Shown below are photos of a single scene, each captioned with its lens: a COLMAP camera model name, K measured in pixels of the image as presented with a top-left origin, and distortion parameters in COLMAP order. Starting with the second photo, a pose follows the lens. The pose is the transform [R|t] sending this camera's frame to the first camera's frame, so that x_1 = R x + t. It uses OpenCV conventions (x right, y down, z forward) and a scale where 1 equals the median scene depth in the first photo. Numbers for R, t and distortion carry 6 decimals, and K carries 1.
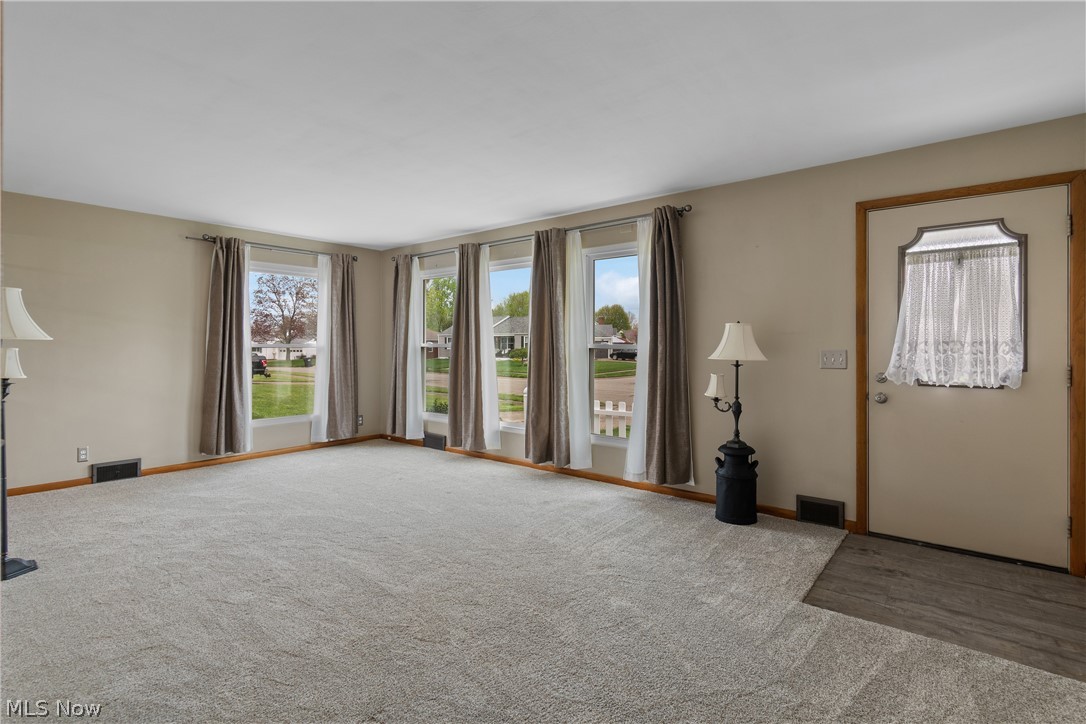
lens RADIAL K [[519.0, 0, 553.2], [0, 519.0, 352.1], [0, 0, 1]] dist [0.006072, -0.001488]
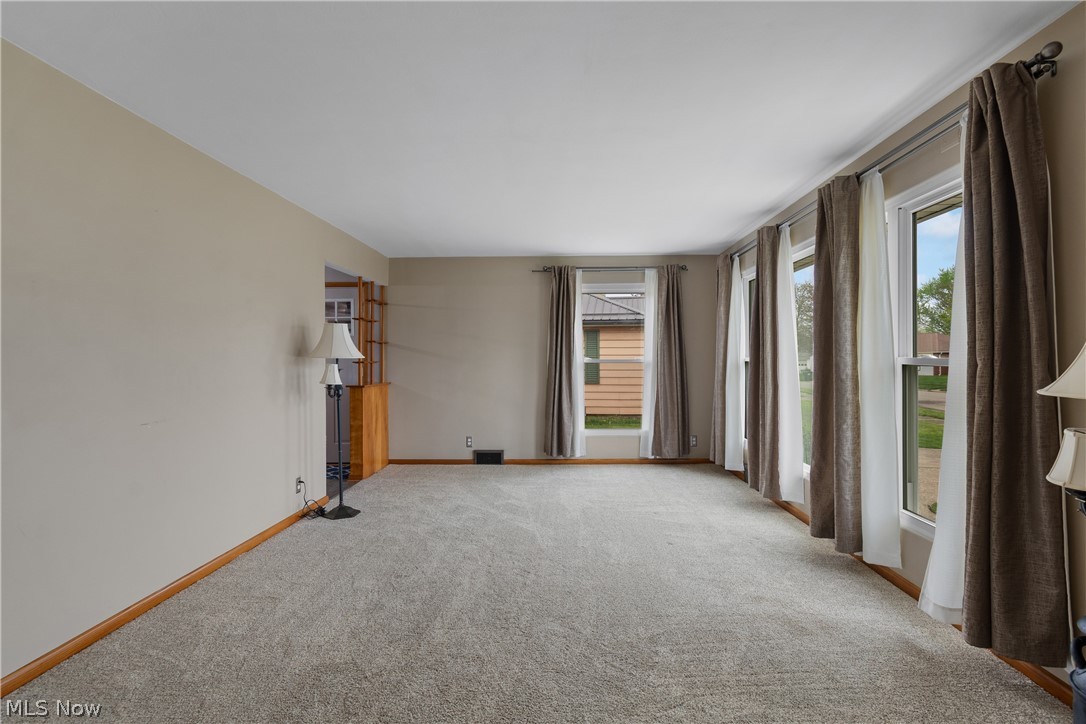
lens RADIAL K [[519.0, 0, 544.3], [0, 519.0, 363.8], [0, 0, 1]] dist [0.006072, -0.001488]
pose [[0.619611, 0.001858, -0.784907, 0.272710], [-0.005269, 0.999985, -0.001792, -0.004834], [0.784891, 0.005246, 0.619612, 0.305107]]
